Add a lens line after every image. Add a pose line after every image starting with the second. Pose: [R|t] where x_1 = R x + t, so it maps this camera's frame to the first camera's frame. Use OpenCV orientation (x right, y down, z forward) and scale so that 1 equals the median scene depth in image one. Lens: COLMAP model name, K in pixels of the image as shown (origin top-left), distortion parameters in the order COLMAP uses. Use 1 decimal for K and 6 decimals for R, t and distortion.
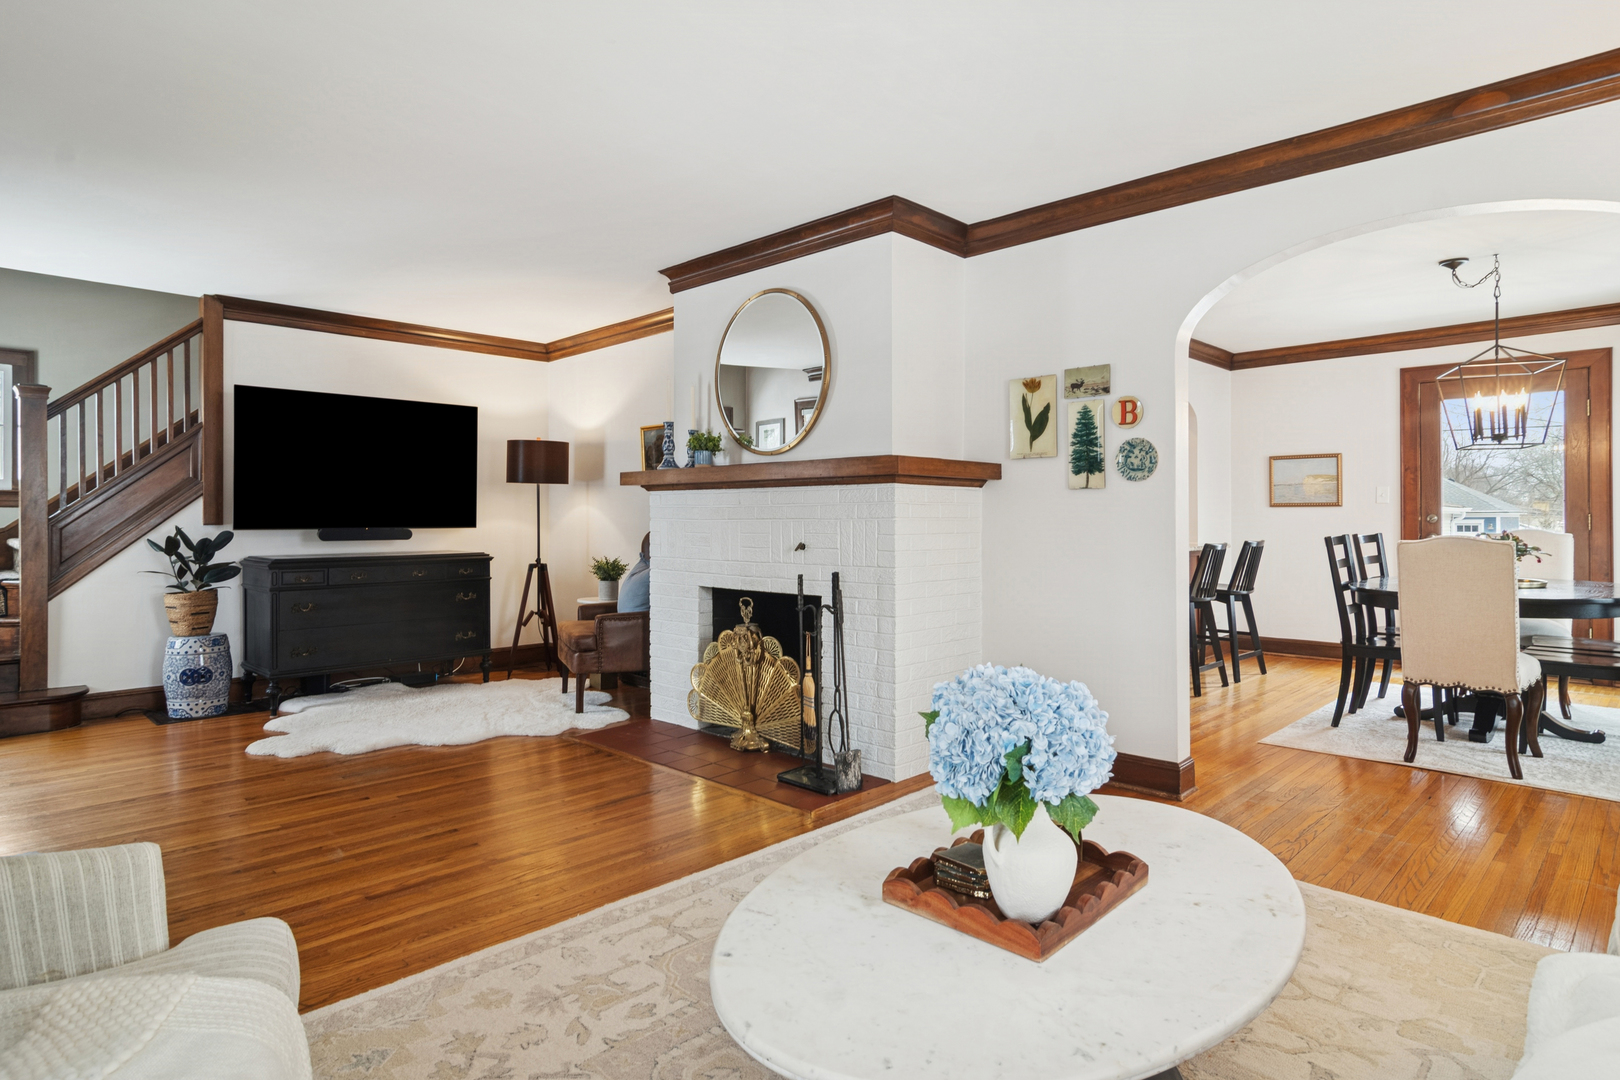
lens RADIAL K [[892.8, 0, 804.6], [0, 892.8, 511.5], [0, 0, 1]] dist [0.005241, 0.001348]
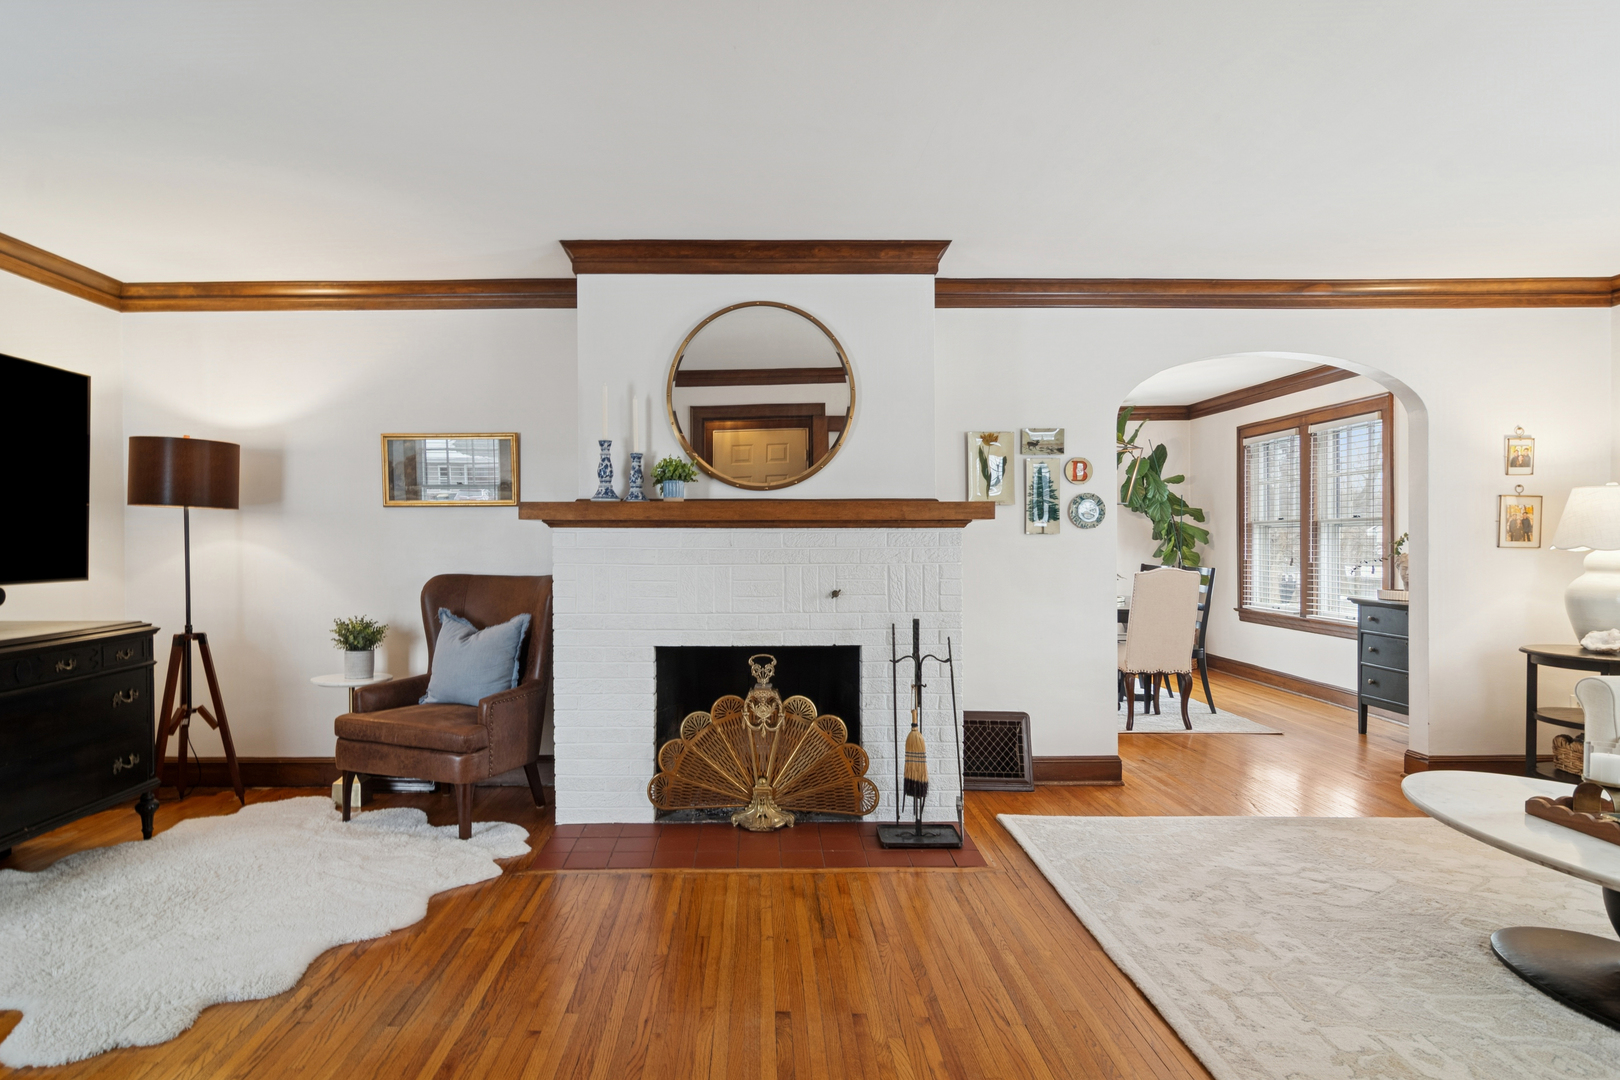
lens RADIAL K [[893.6, 0, 810.0], [0, 893.6, 540.0], [0, 0, 1]] dist [-0.000331, 0.000902]
pose [[0.709817, 0.002947, 0.704380, -0.550029], [-0.004740, 0.999989, 0.000592, -0.013077], [-0.704370, -0.003759, 0.709823, 0.301457]]
